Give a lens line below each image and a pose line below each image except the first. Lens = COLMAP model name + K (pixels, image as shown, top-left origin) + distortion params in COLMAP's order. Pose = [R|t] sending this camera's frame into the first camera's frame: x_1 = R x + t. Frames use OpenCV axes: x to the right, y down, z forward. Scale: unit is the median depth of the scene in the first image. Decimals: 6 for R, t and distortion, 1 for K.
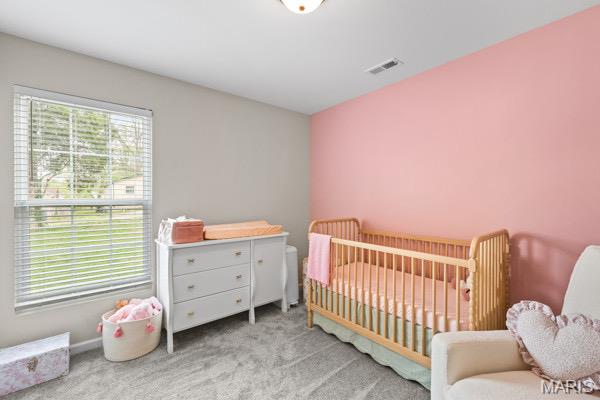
lens RADIAL K [[262.7, 0, 299.1], [0, 262.7, 197.8], [0, 0, 1]] dist [0.003748, 0.000796]
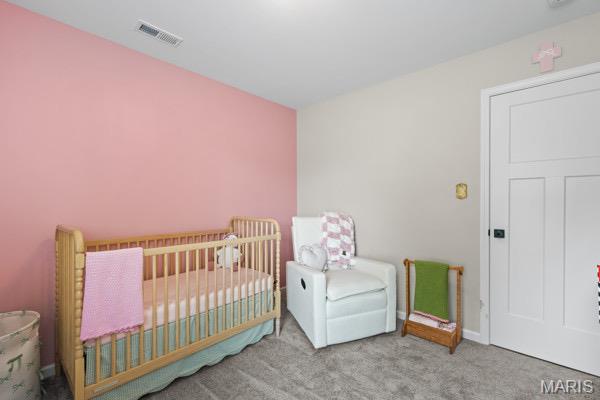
lens RADIAL K [[262.7, 0, 299.1], [0, 262.7, 197.8], [0, 0, 1]] dist [0.003748, 0.000796]
pose [[-0.127662, -0.027835, 0.991427, -0.607702], [-0.011842, 0.999578, 0.026539, 0.003132], [-0.991747, -0.008352, -0.127937, 0.767344]]
